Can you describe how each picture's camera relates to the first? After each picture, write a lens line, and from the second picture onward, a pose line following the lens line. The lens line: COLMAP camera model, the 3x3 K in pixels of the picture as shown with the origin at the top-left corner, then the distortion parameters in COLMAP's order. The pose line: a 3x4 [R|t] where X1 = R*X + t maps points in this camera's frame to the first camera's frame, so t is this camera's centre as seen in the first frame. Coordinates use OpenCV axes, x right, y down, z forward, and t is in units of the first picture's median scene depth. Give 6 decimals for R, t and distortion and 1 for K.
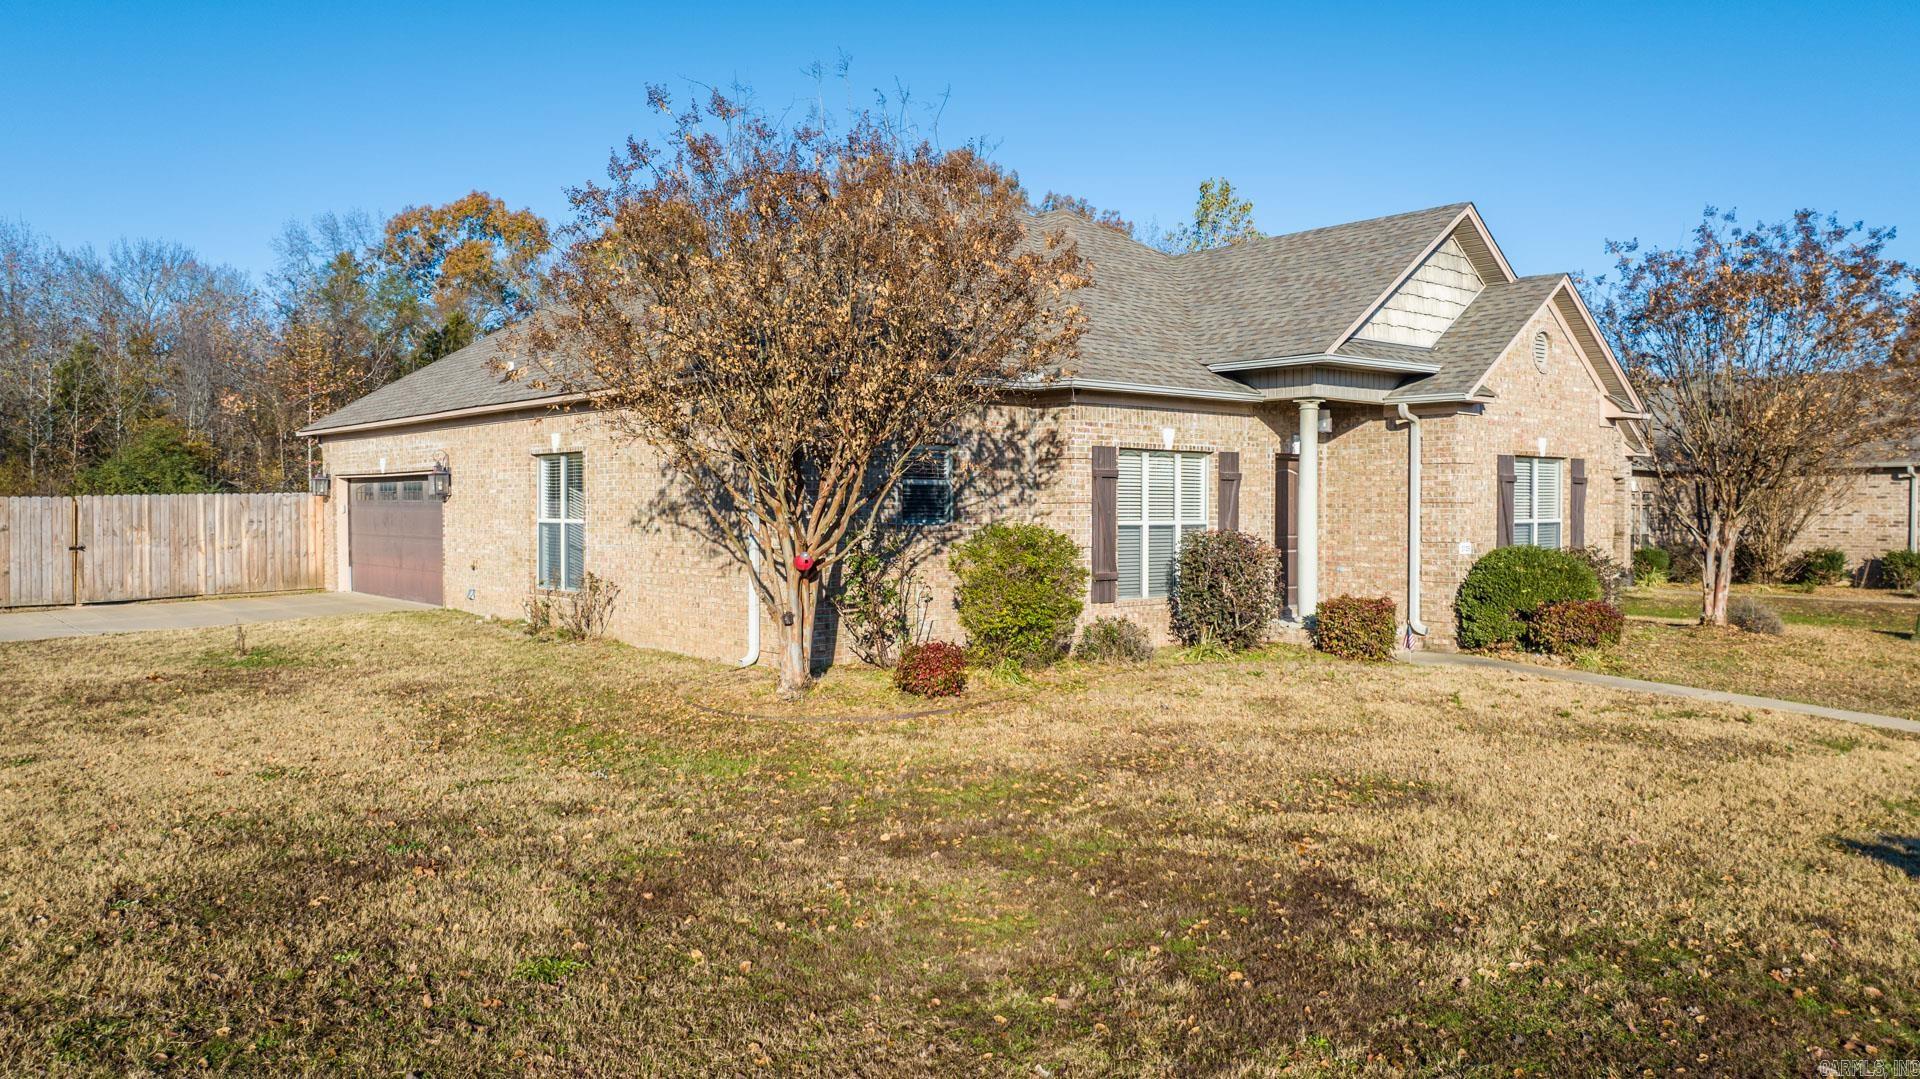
lens RADIAL K [[1341.0, 0, 960.0], [0, 1341.0, 539.5], [0, 0, 1]] dist [-0.013997, 0.000001]
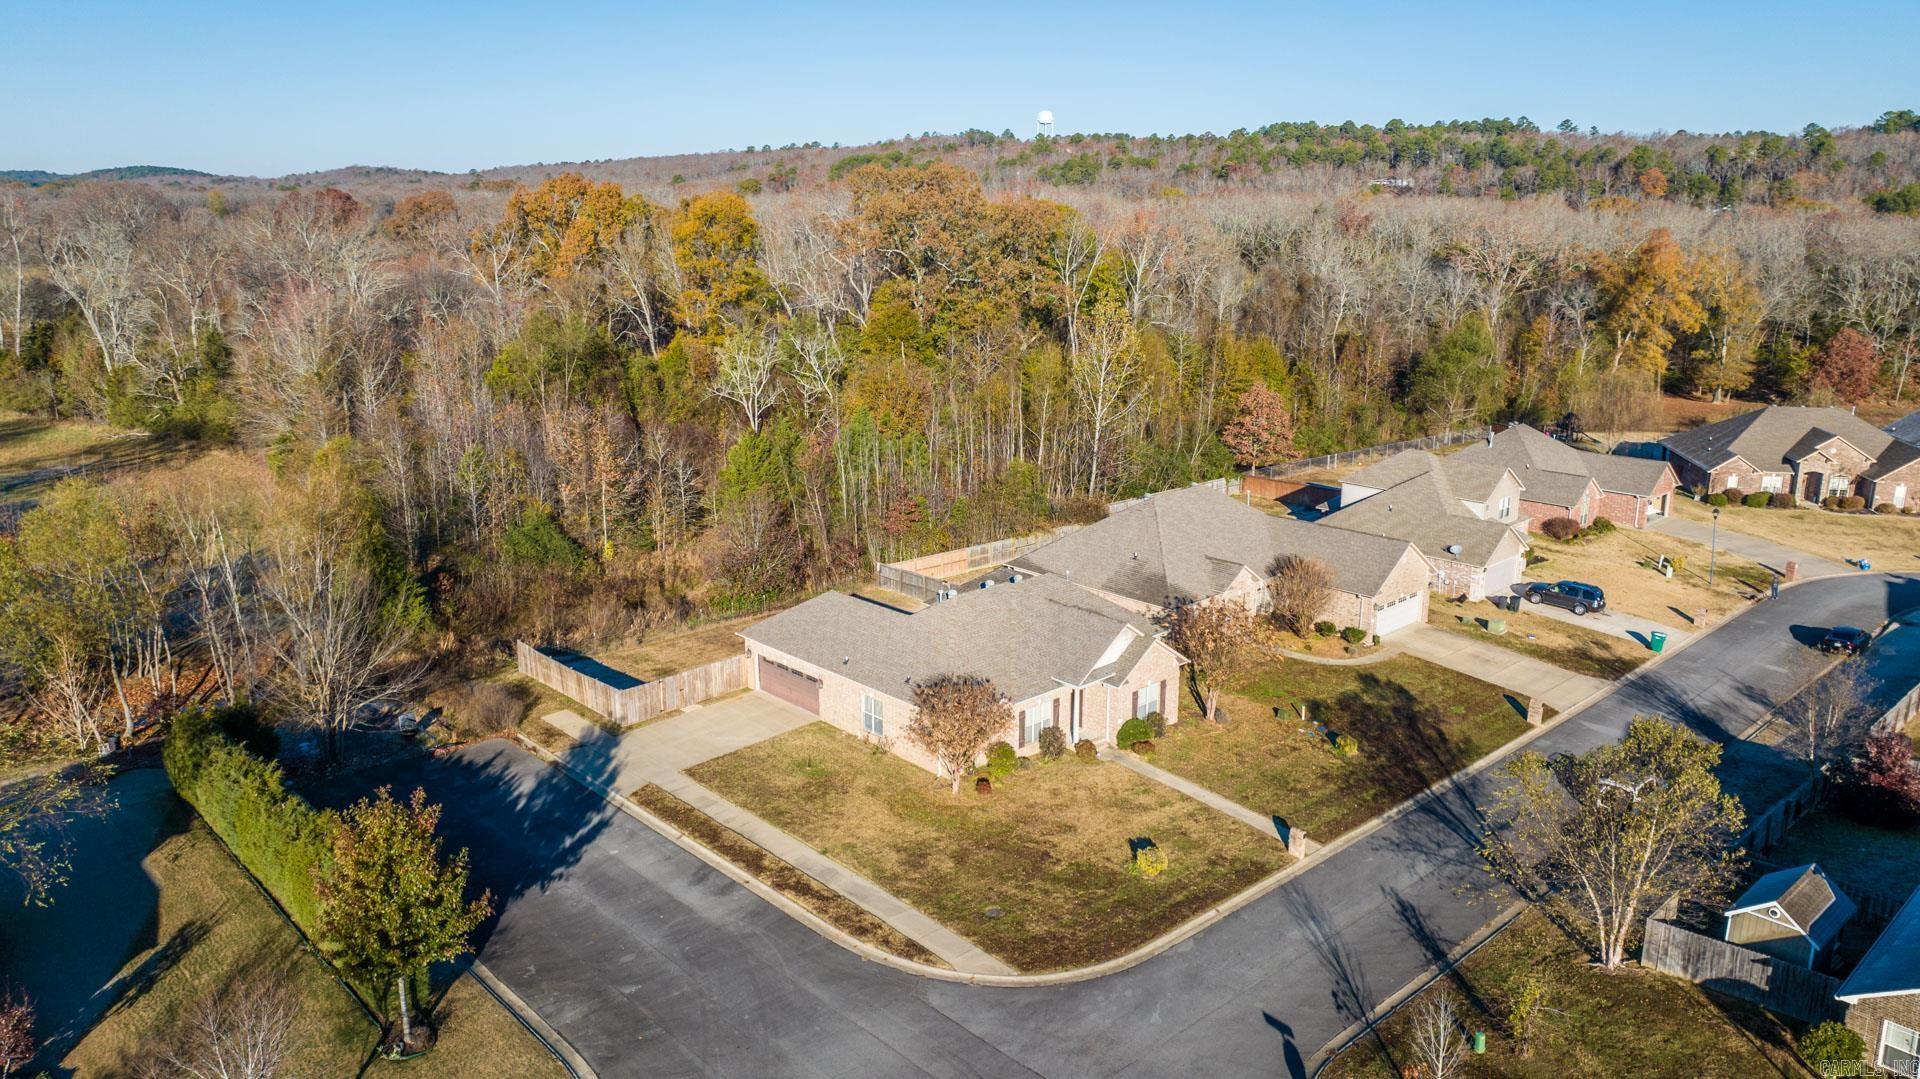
lens RADIAL K [[1312.6, 0, 960.0], [0, 1312.6, 539.5], [0, 0, 1]] dist [0.001394, 0.000284]
pose [[0.999251, -0.012034, 0.036789, -0.202201], [0.003496, 0.974617, 0.223850, -1.362732], [-0.038549, -0.223553, 0.973929, -2.525973]]
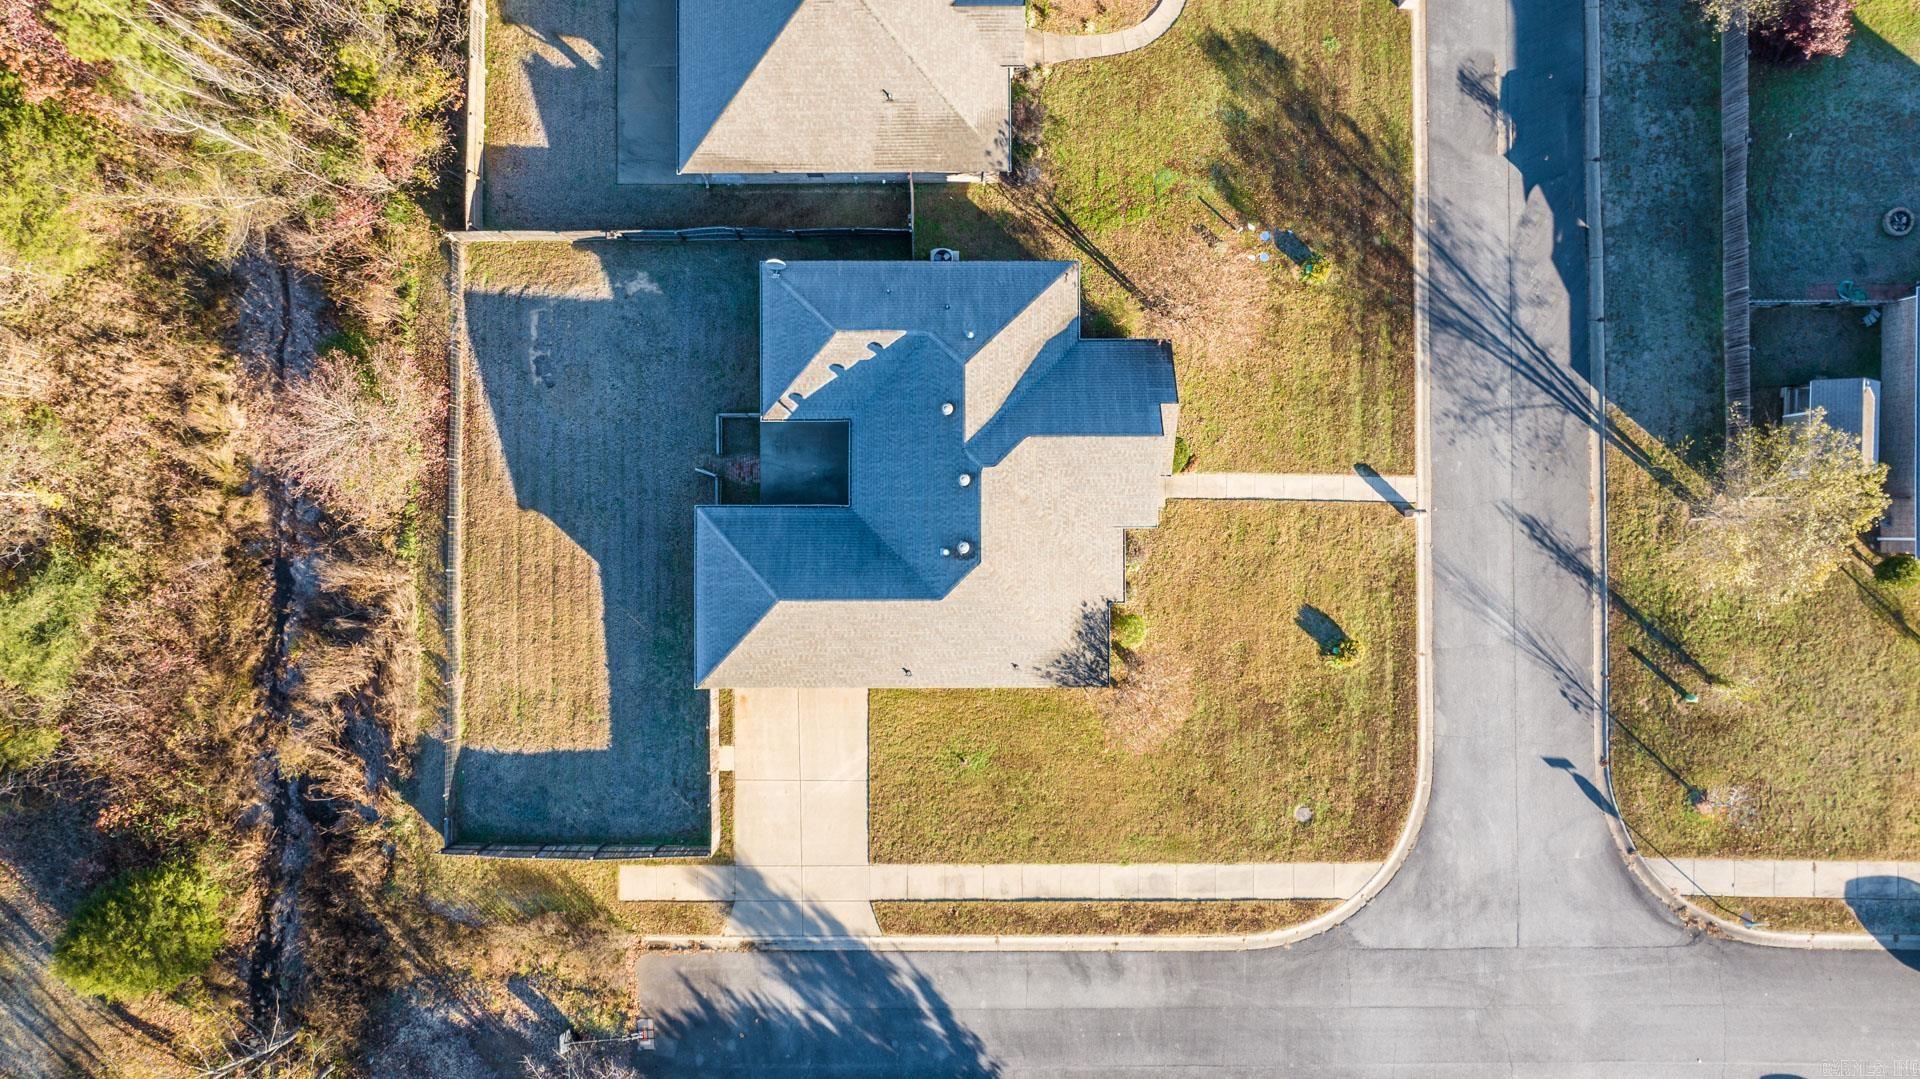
lens RADIAL K [[1341.0, 0, 960.0], [0, 1341.0, 539.5], [0, 0, 1]] dist [-0.013997, 0.000001]
pose [[0.657049, -0.753815, 0.006978, -0.102326], [0.027351, 0.033089, 0.999078, -3.386886], [-0.753351, -0.656253, 0.042359, 1.161969]]
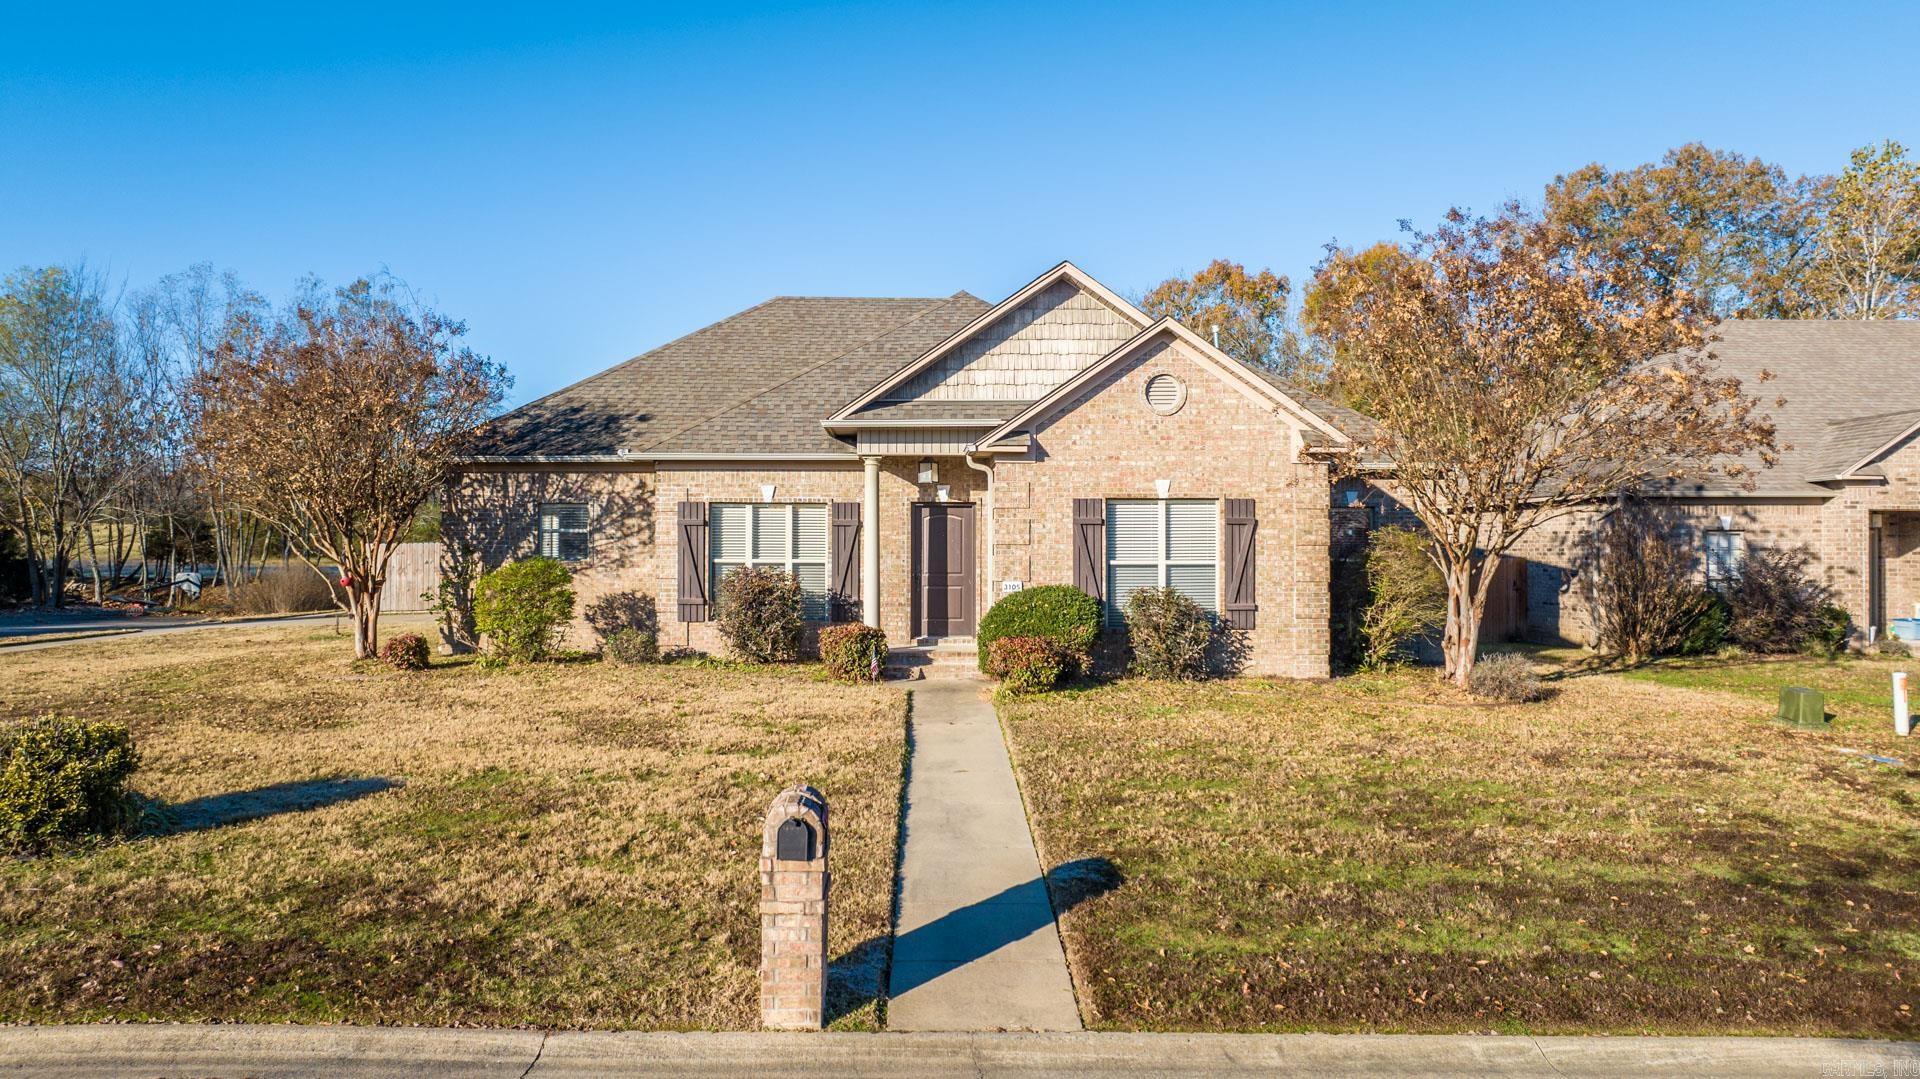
lens RADIAL K [[1341.0, 0, 960.0], [0, 1341.0, 539.5], [0, 0, 1]] dist [-0.013997, 0.000001]
pose [[0.782192, -0.001070, -0.623036, 1.071069], [-0.018849, 0.999500, -0.025380, -0.003187], [0.622752, 0.031595, 0.781781, 0.136551]]
